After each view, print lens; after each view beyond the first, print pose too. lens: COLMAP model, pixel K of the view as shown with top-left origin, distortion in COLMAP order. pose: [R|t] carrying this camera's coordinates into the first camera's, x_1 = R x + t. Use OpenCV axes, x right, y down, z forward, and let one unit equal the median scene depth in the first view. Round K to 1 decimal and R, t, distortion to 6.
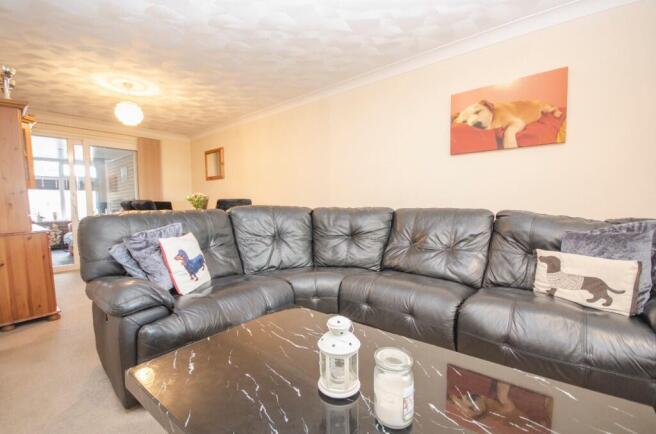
lens RADIAL K [[283.8, 0, 325.5], [0, 283.8, 220.9], [0, 0, 1]] dist [-0.000907, -0.000444]
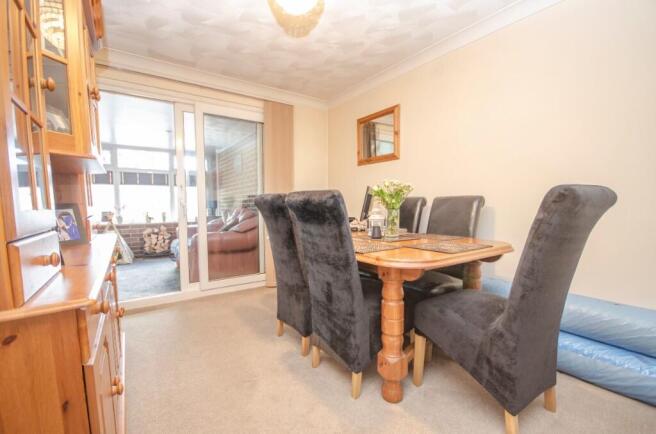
lens RADIAL K [[283.8, 0, 330.4], [0, 283.8, 216.1], [0, 0, 1]] dist [-0.000907, -0.000444]
pose [[0.968464, 0.010669, -0.248926, -0.340355], [-0.013306, 0.999872, -0.008912, -0.023407], [0.248799, 0.011943, 0.968481, 0.394117]]
